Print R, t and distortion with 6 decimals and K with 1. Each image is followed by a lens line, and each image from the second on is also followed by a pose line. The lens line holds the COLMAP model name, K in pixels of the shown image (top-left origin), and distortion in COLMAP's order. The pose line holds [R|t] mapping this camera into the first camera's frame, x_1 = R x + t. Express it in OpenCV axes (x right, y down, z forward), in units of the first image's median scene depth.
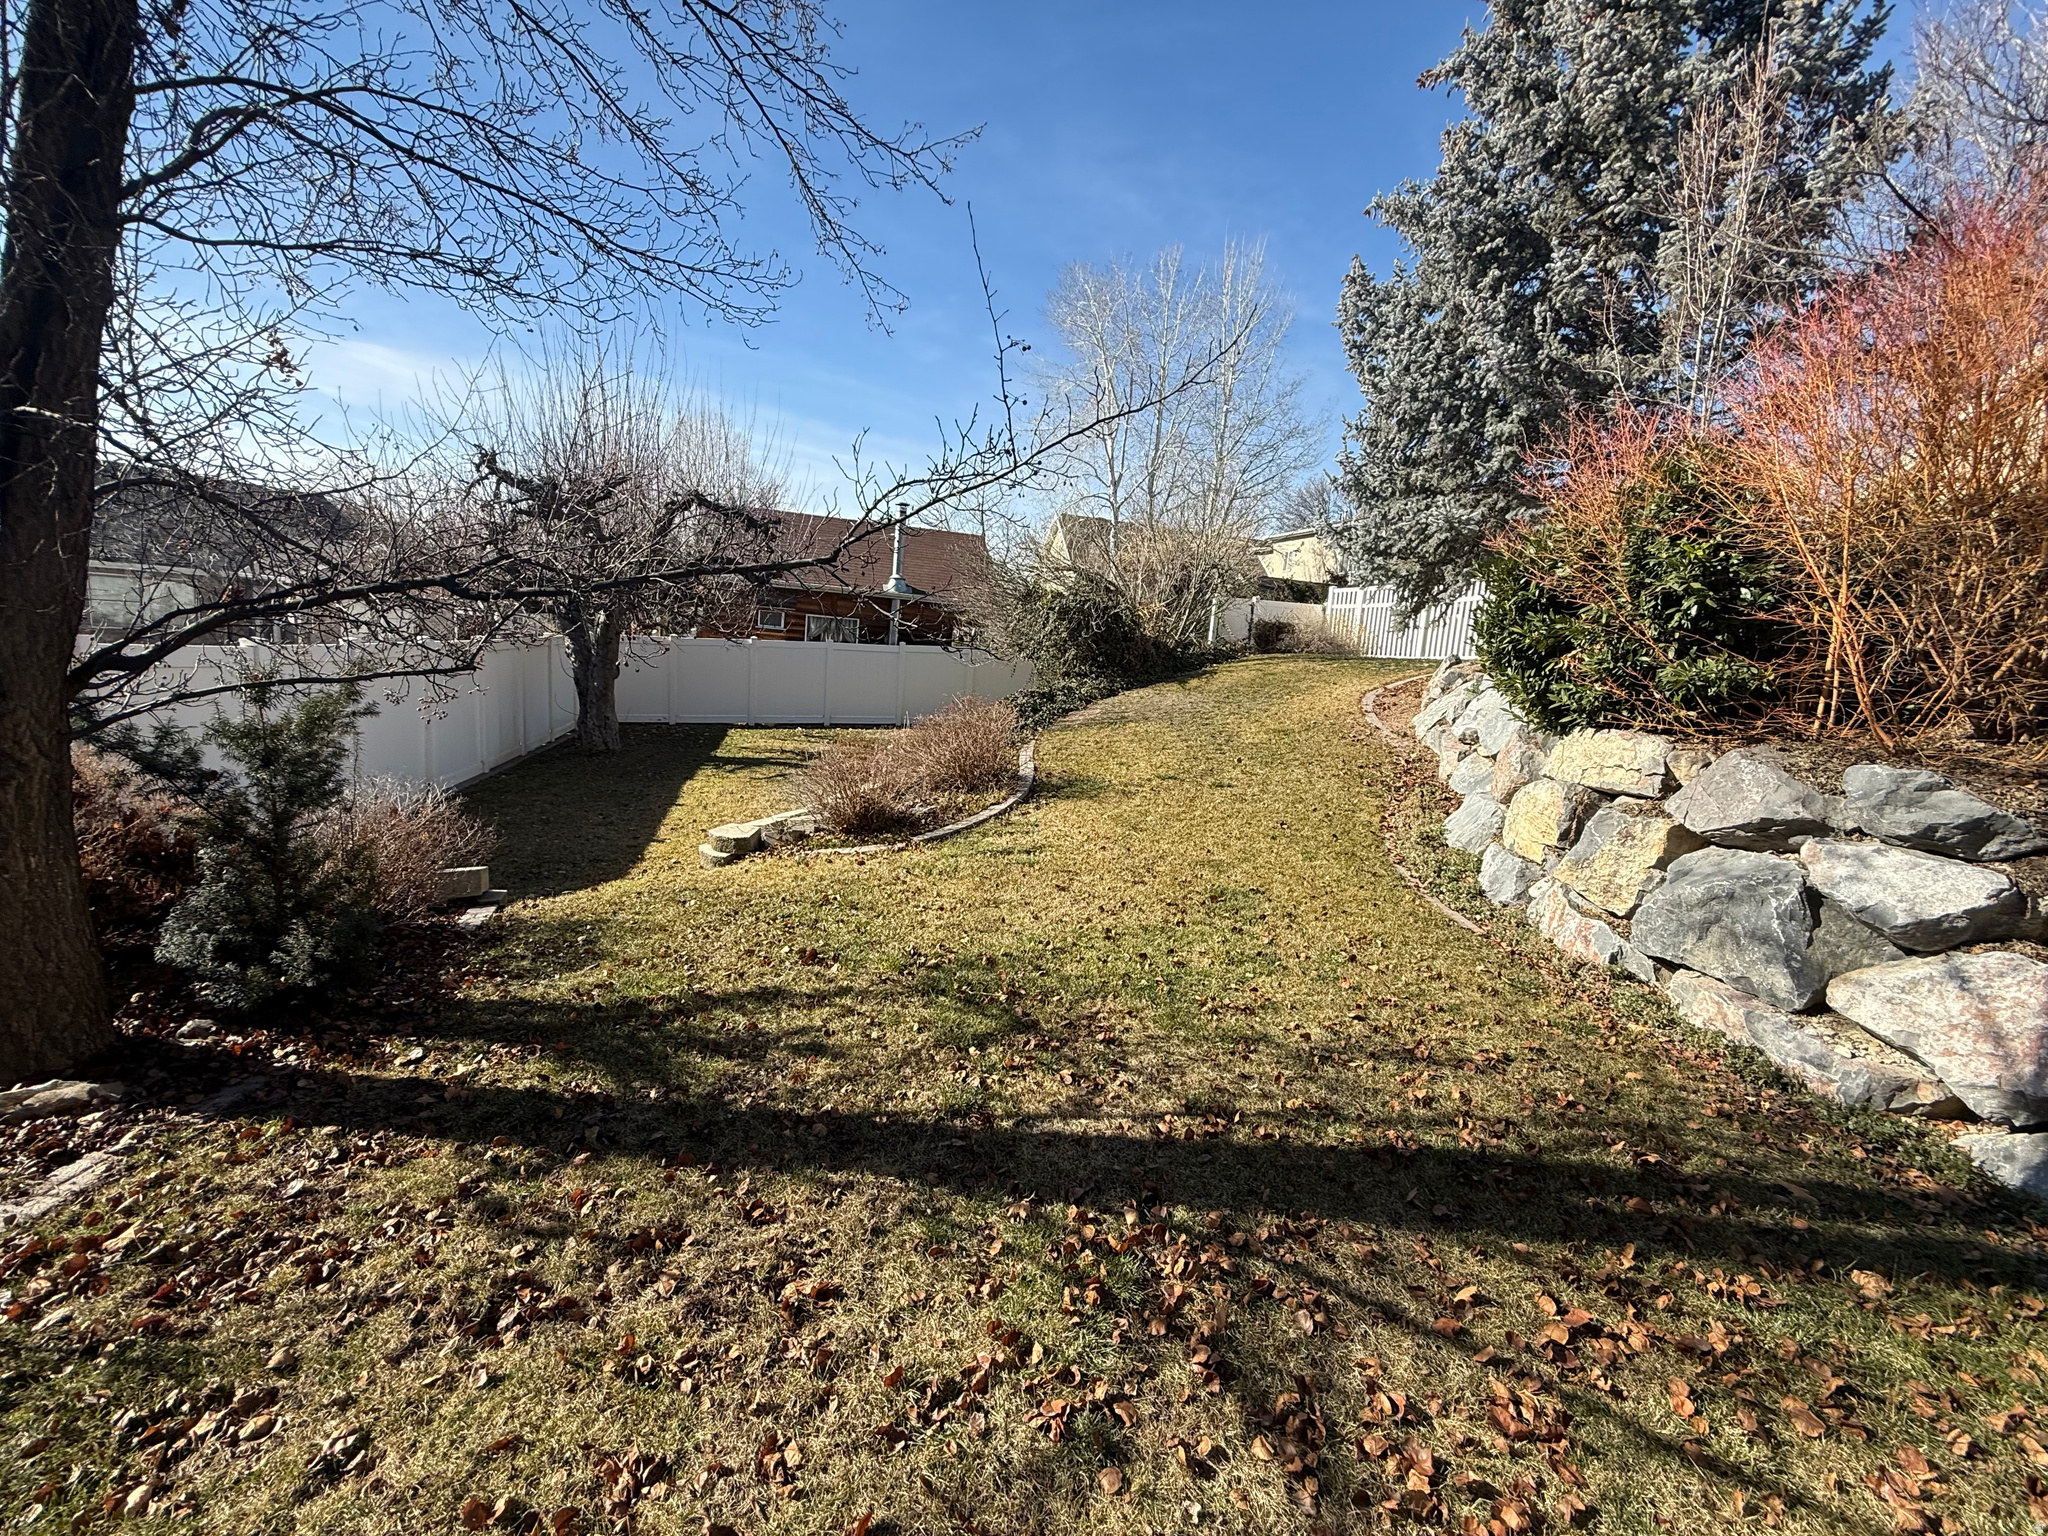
lens RADIAL K [[813.9, 0, 1029.2], [0, 813.9, 763.3], [0, 0, 1]] dist [-0.001144, 0.000422]
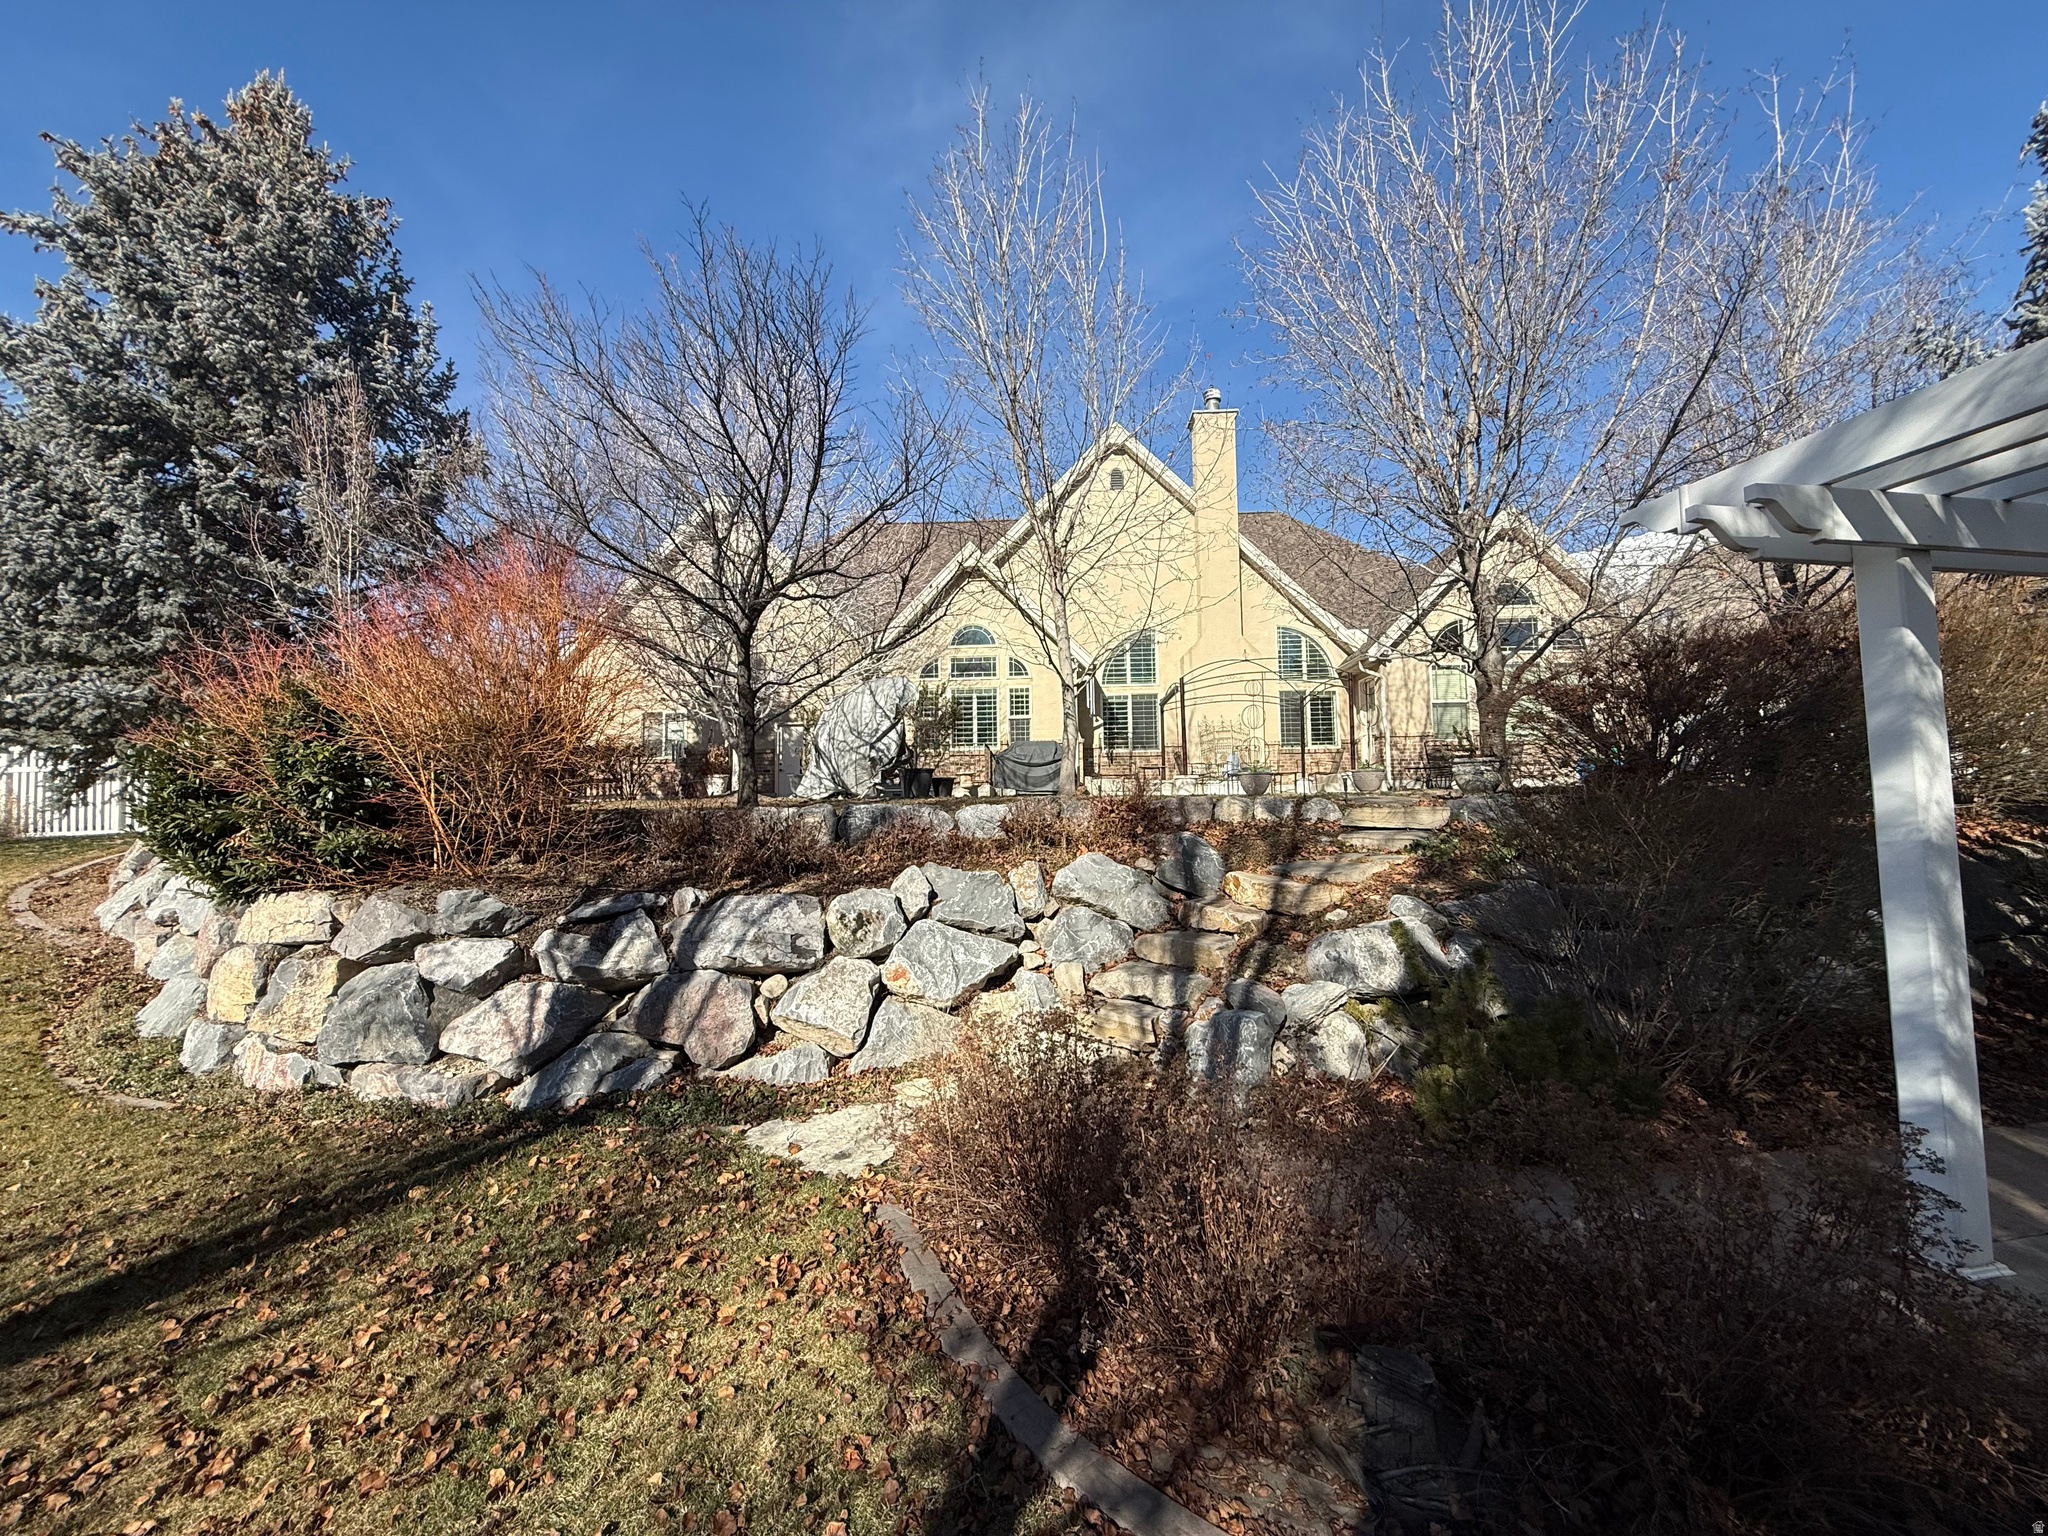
lens RADIAL K [[813.9, 0, 1019.1], [0, 813.9, 767.4], [0, 0, 1]] dist [-0.001144, 0.000422]
pose [[0.304726, -0.032828, 0.951874, -0.093908], [0.190261, 0.981360, -0.027064, 0.015195], [-0.933243, 0.189351, 0.305292, -0.414727]]
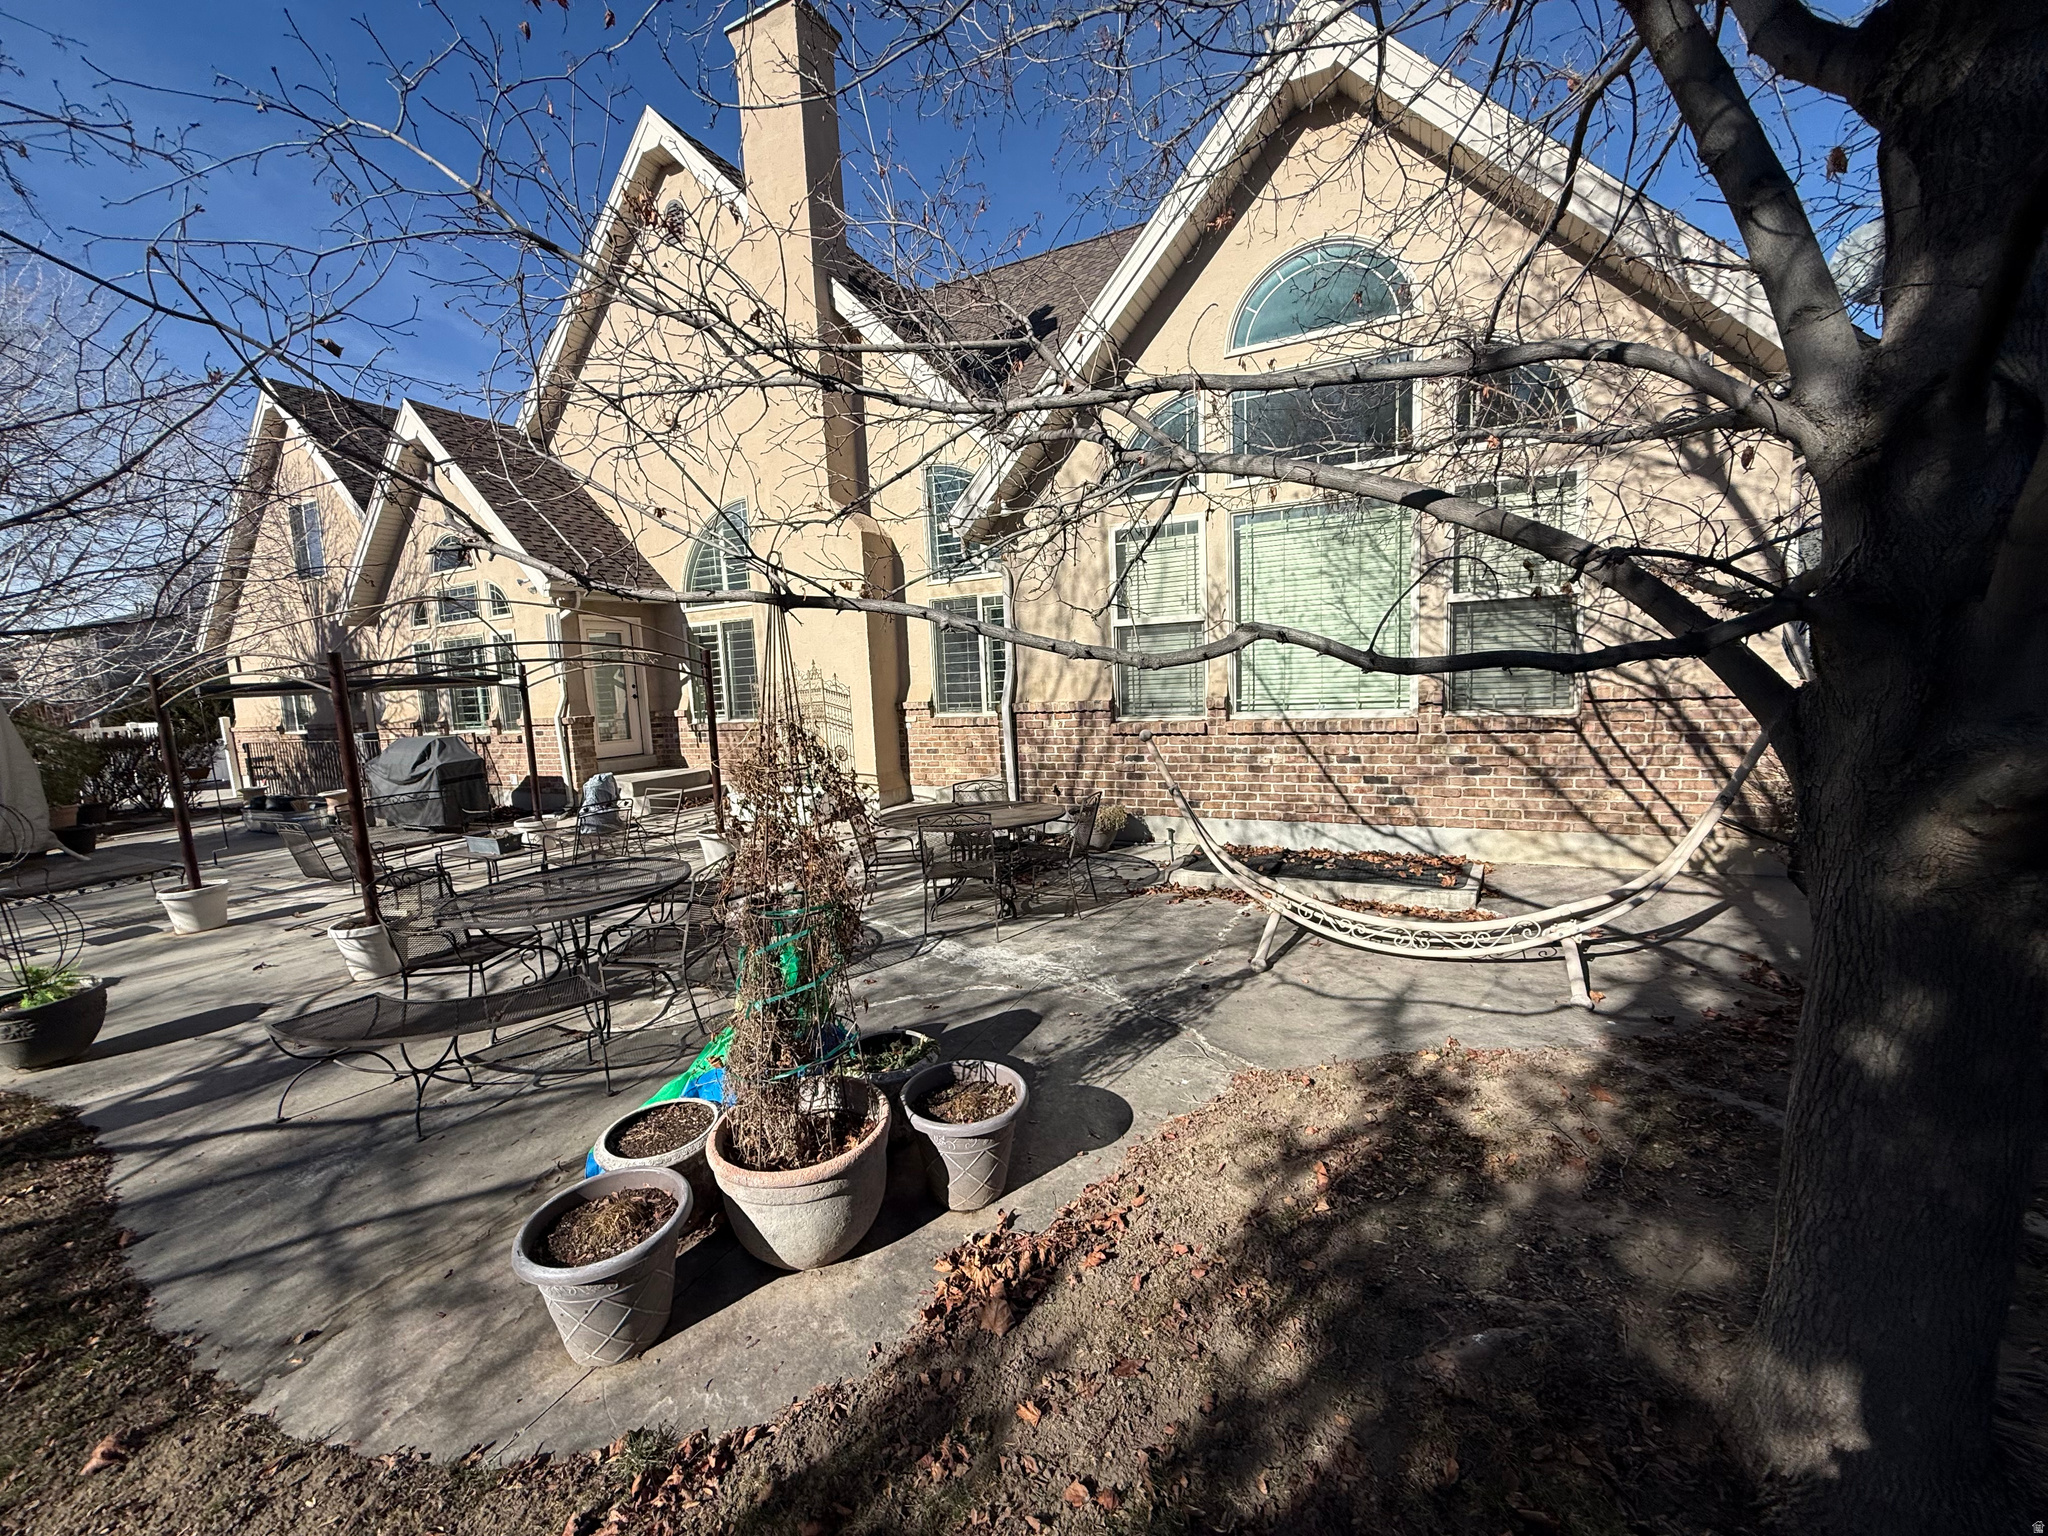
lens RADIAL K [[813.9, 0, 1020.9], [0, 813.9, 764.2], [0, 0, 1]] dist [-0.001144, 0.000422]
pose [[0.658201, -0.202330, 0.725145, 2.576562], [0.223954, 0.972225, 0.067992, 0.087302], [-0.718761, 0.117647, 0.685232, -1.891752]]
